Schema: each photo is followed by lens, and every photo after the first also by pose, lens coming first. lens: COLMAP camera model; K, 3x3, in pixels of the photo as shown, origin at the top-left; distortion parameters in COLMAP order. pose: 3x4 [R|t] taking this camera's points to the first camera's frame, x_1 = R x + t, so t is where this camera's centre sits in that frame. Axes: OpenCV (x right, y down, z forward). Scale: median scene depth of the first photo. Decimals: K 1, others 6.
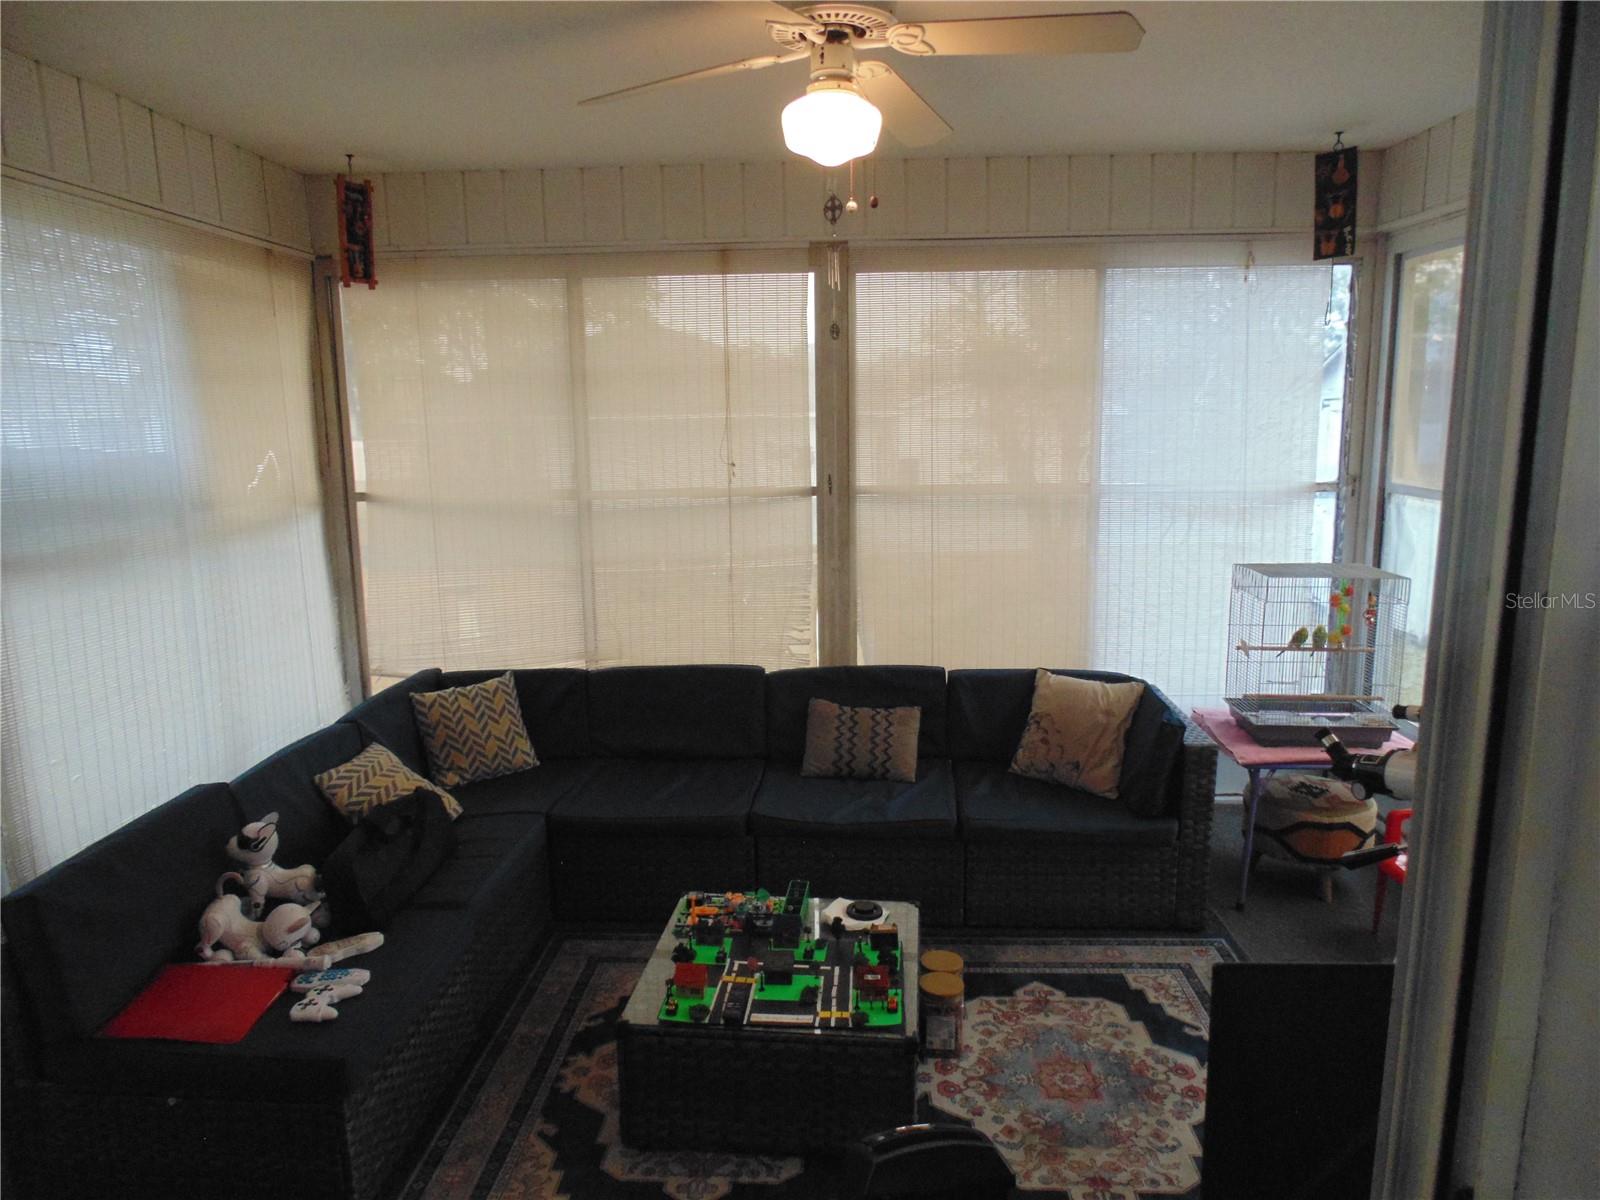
lens RADIAL K [[1068.2, 0, 795.8], [0, 1068.2, 598.1], [0, 0, 1]] dist [-0.029831, 0.002214]
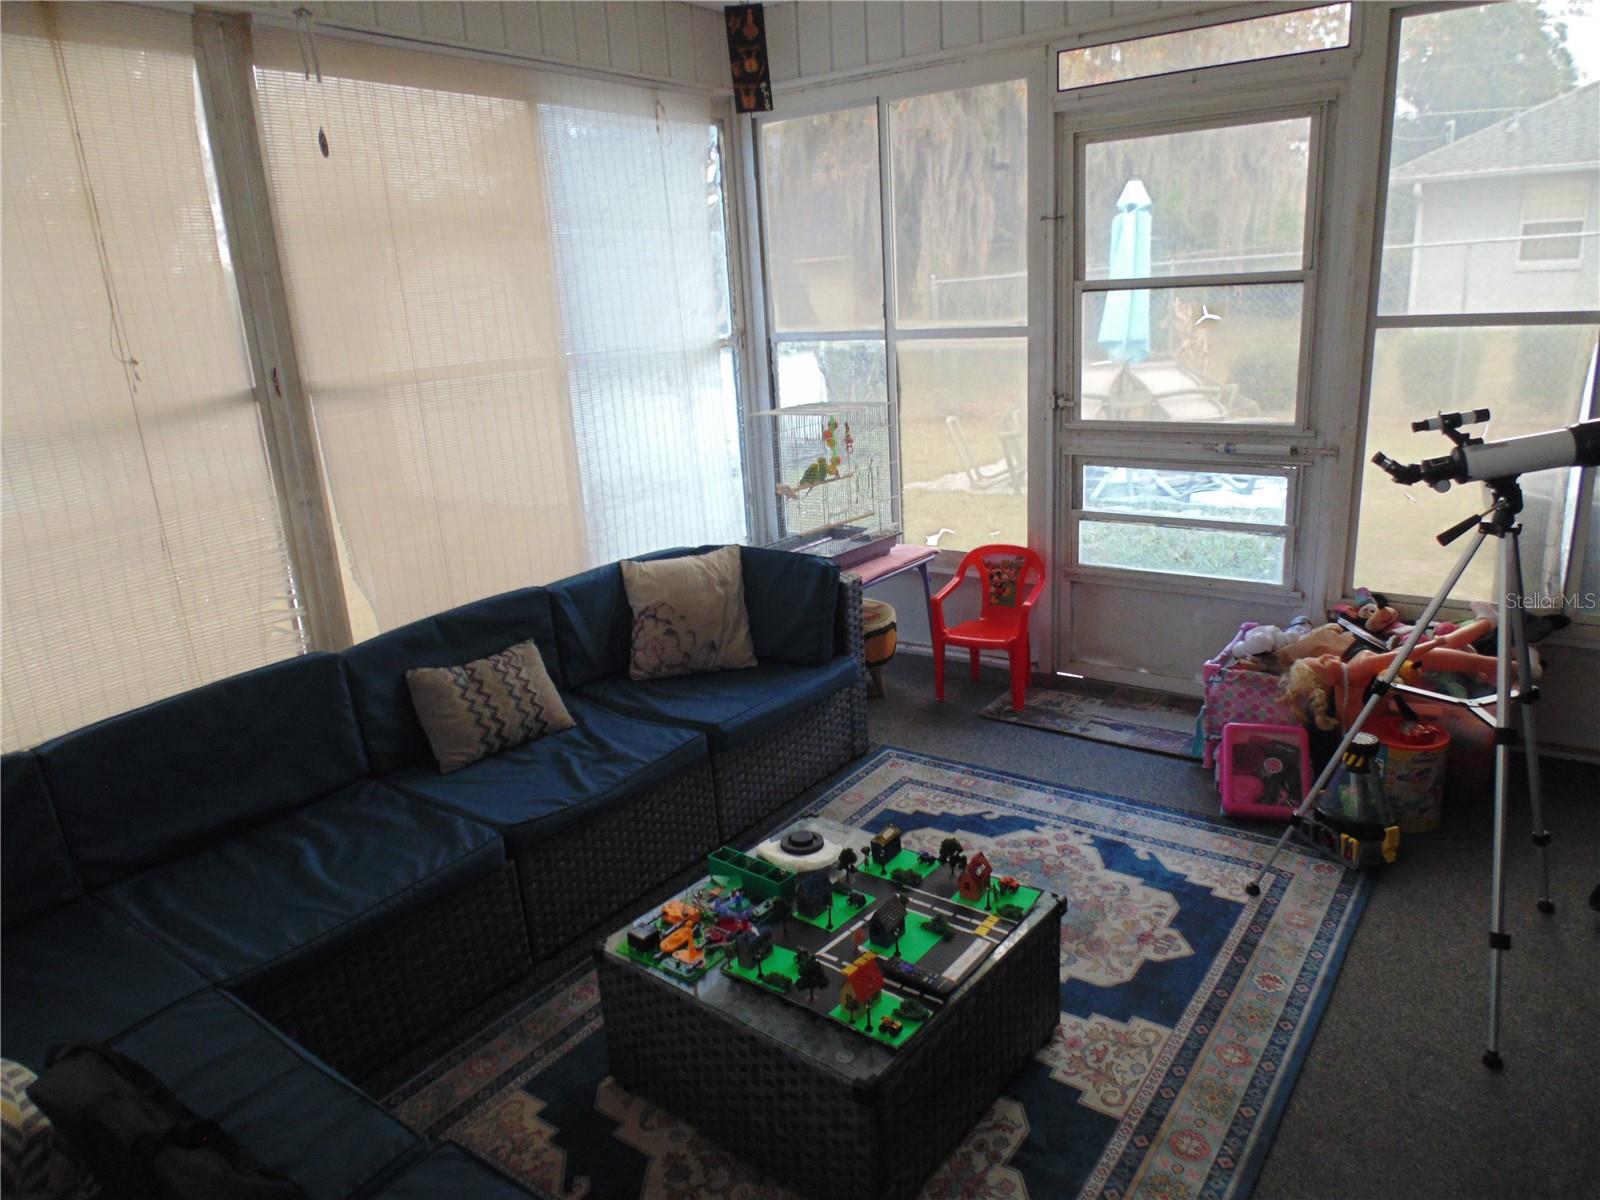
lens RADIAL K [[1068.2, 0, 802.4], [0, 1068.2, 602.2], [0, 0, 1]] dist [-0.029831, 0.002214]
pose [[0.542610, -0.248564, 0.802365, -0.427662], [0.192422, 0.966595, 0.169313, -0.022342], [-0.817648, 0.062521, 0.572314, 0.391389]]
